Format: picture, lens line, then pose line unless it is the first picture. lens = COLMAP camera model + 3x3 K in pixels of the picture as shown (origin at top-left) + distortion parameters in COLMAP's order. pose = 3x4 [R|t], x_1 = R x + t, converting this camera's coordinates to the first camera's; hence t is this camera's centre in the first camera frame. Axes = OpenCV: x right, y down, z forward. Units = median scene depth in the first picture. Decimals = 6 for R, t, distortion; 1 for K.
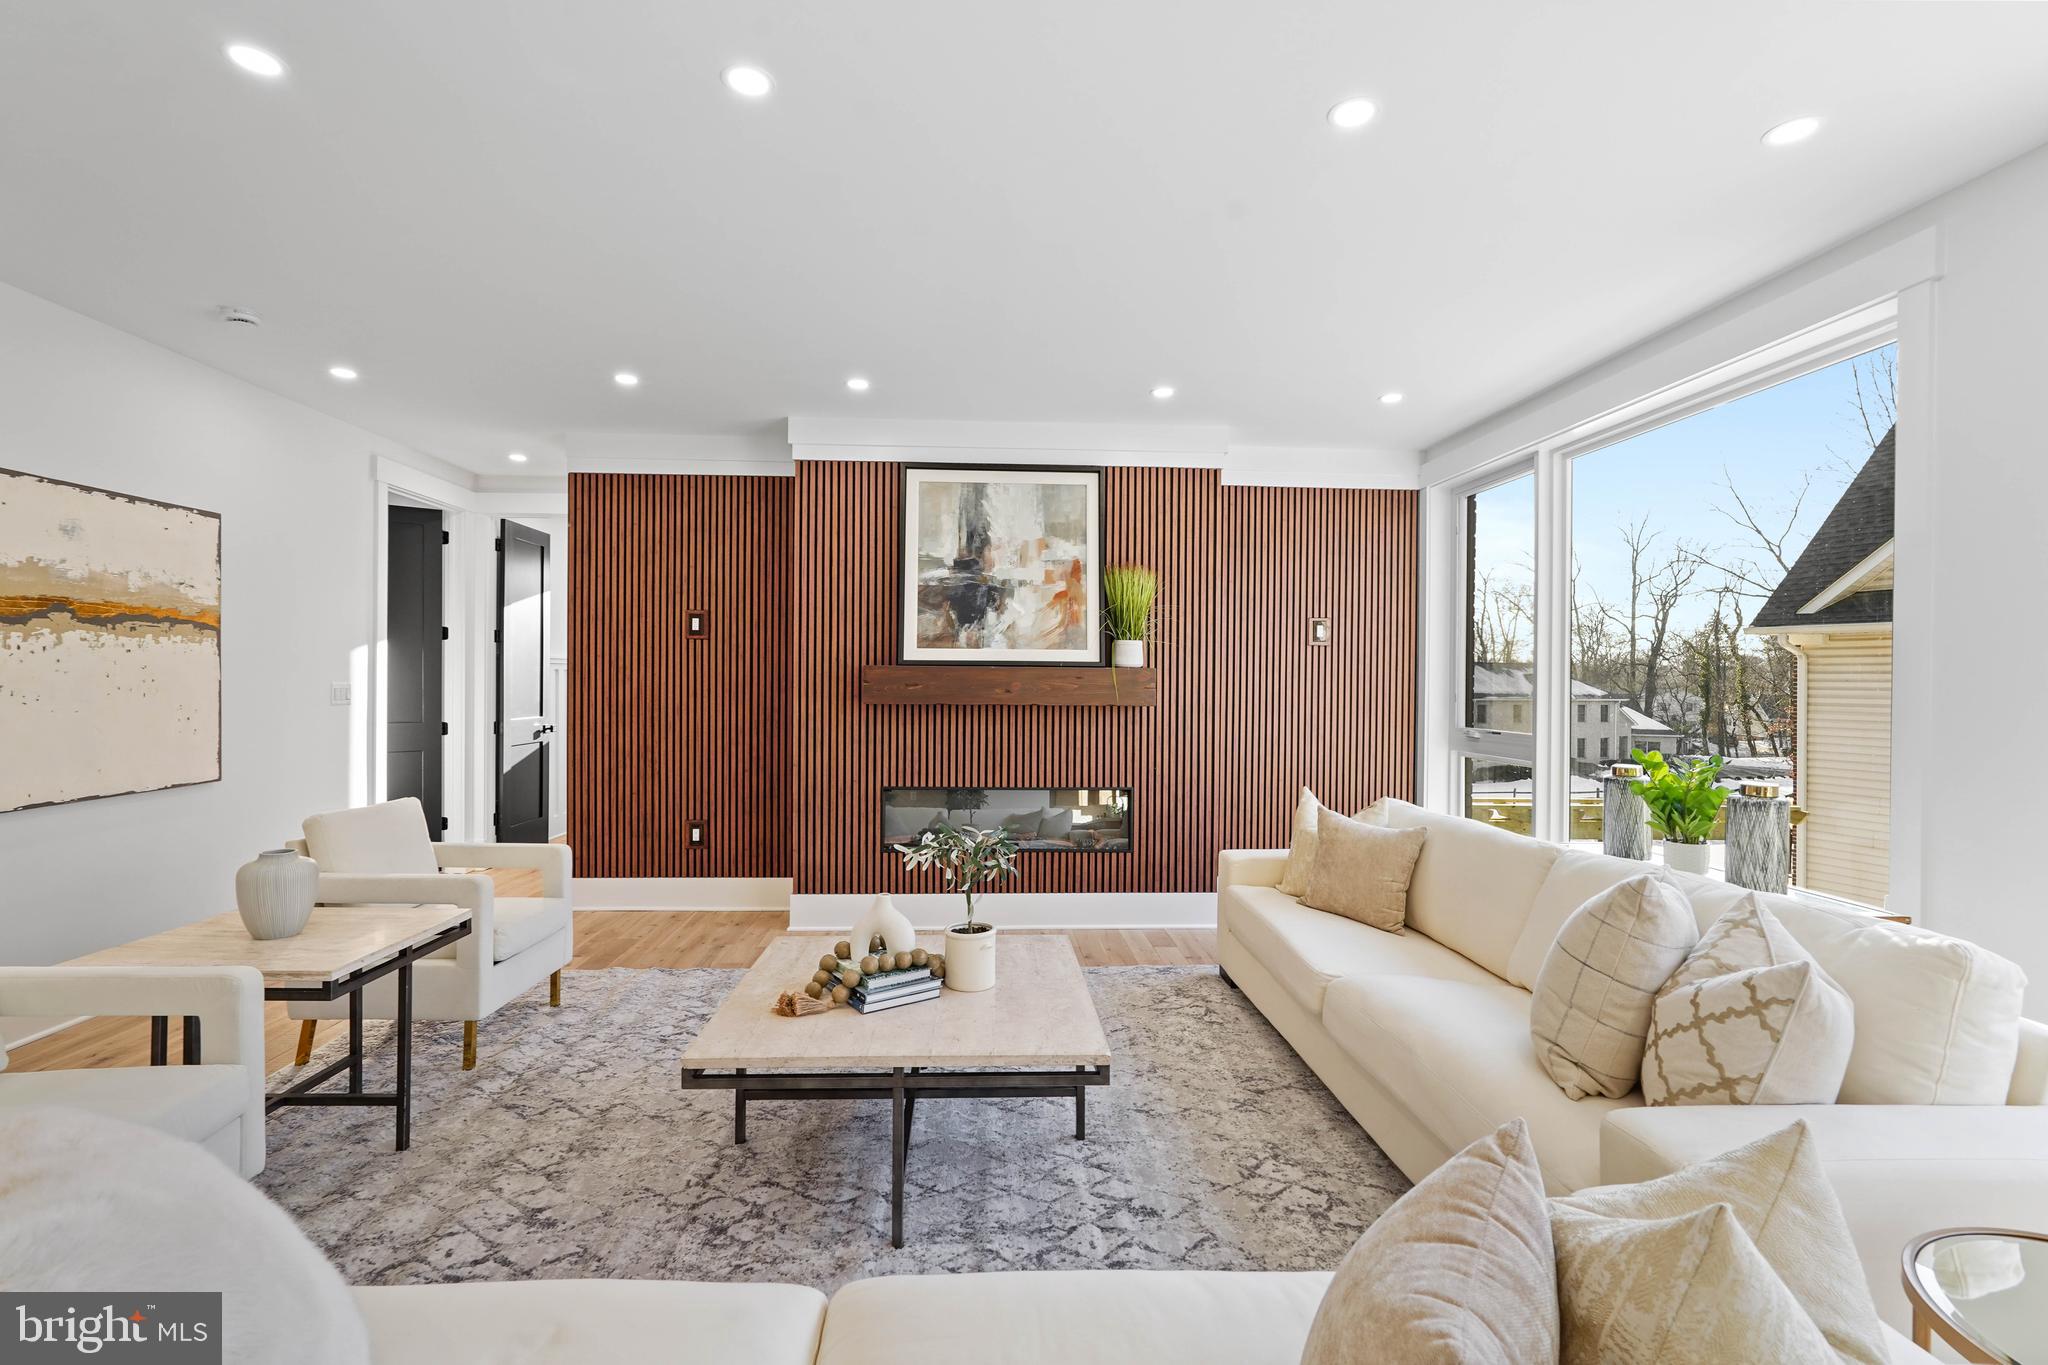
lens RADIAL K [[919.2, 0, 1012.9], [0, 919.2, 673.6], [0, 0, 1]] dist [-0.004239, 0.006173]
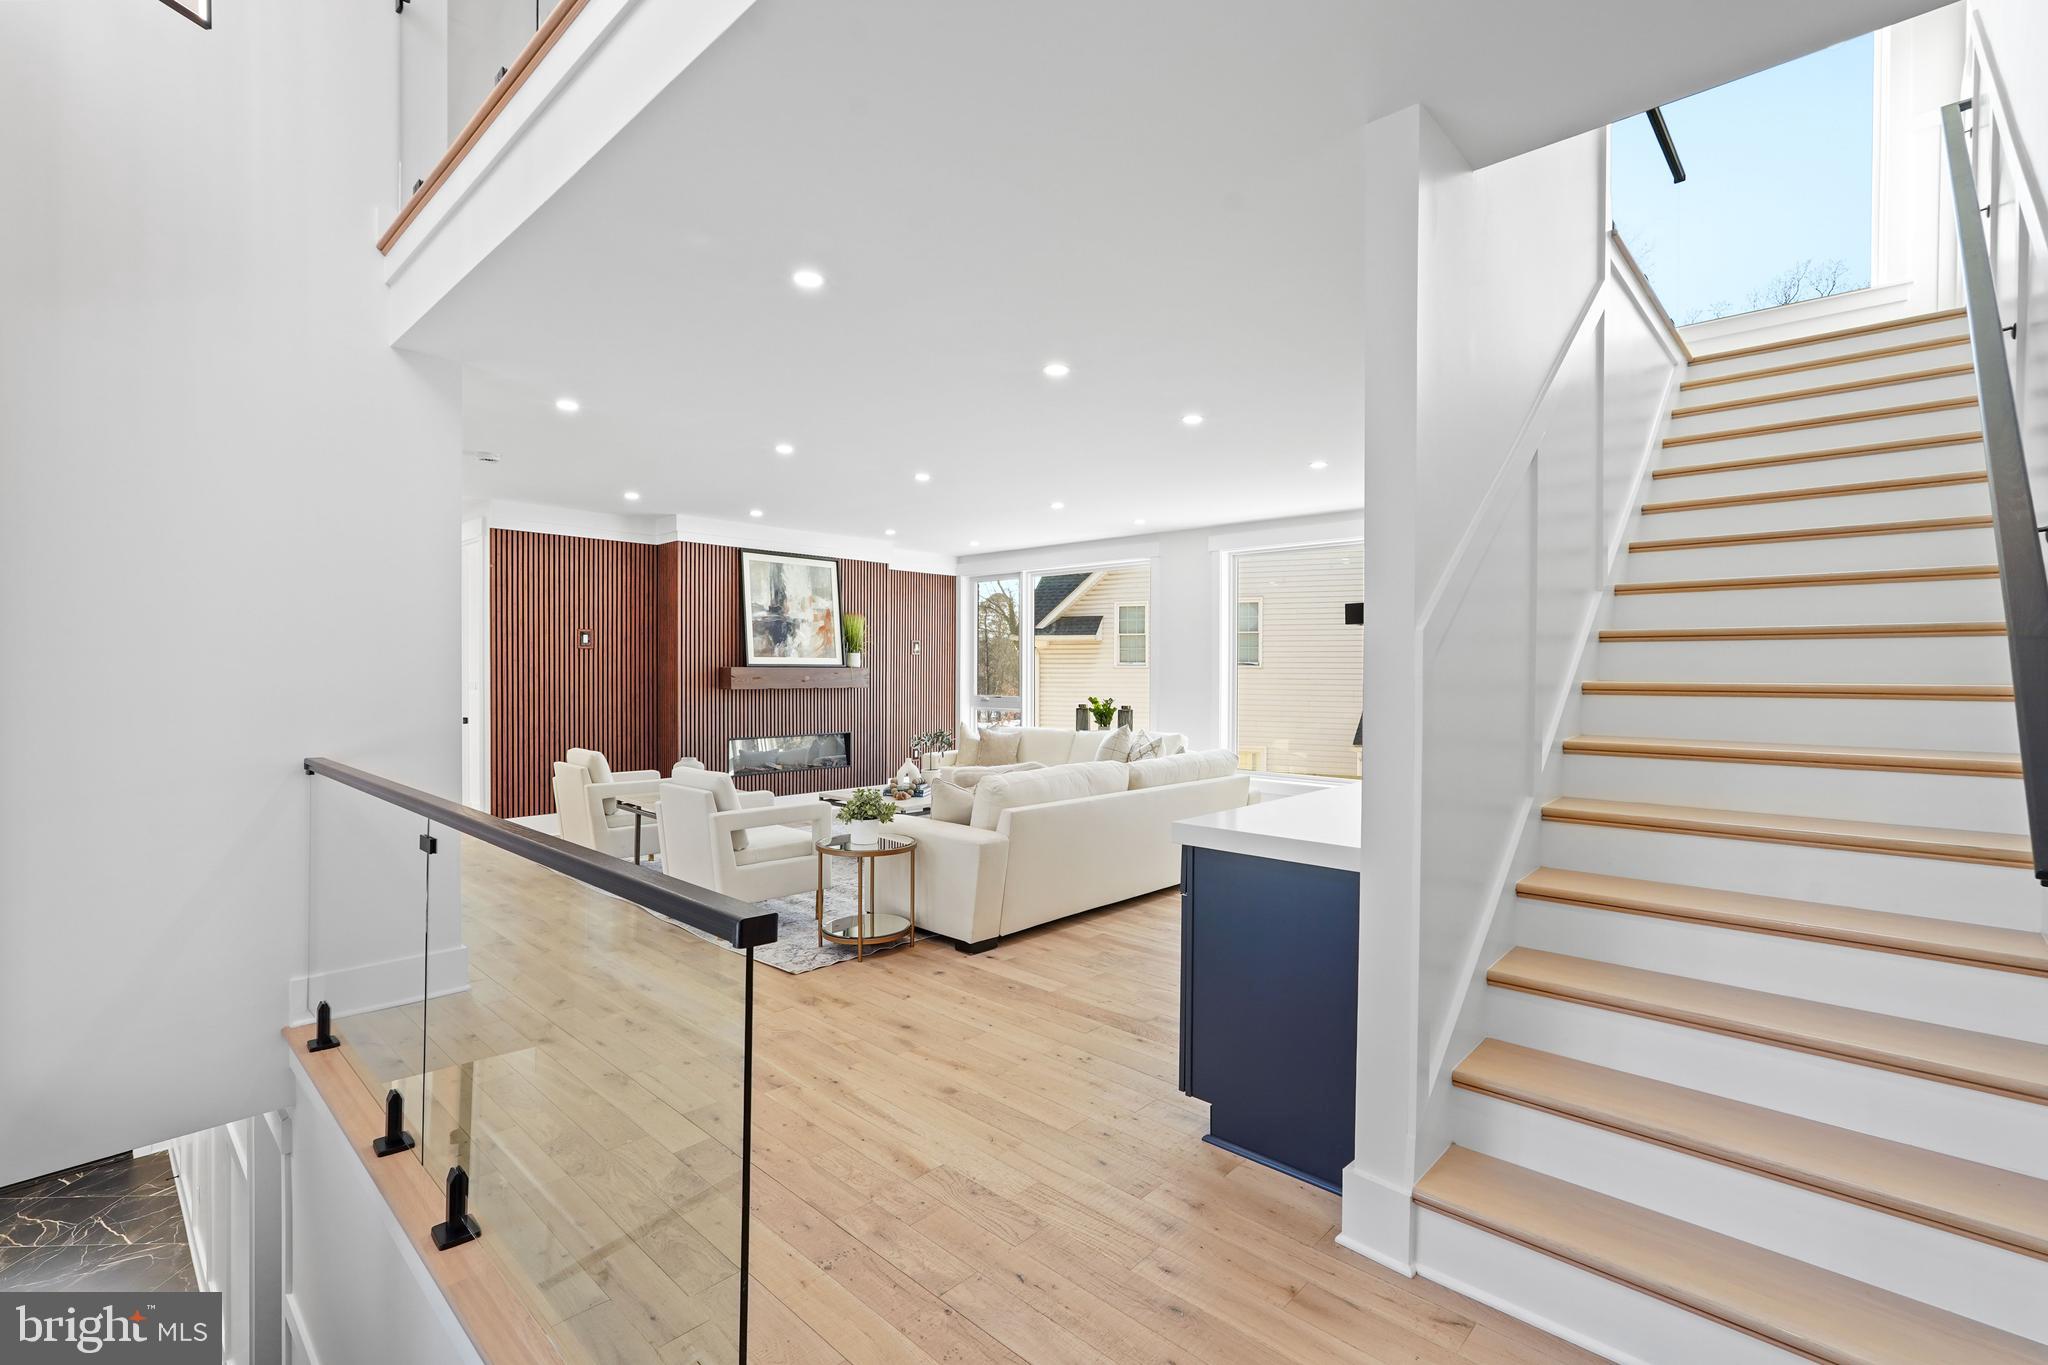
lens RADIAL K [[919.2, 0, 1024.6], [0, 919.2, 695.5], [0, 0, 1]] dist [-0.004239, 0.006173]
pose [[0.731670, -0.023558, 0.681252, -0.904721], [-0.004469, 0.999215, 0.039354, -0.025204], [-0.681645, -0.031838, 0.730990, -0.618826]]
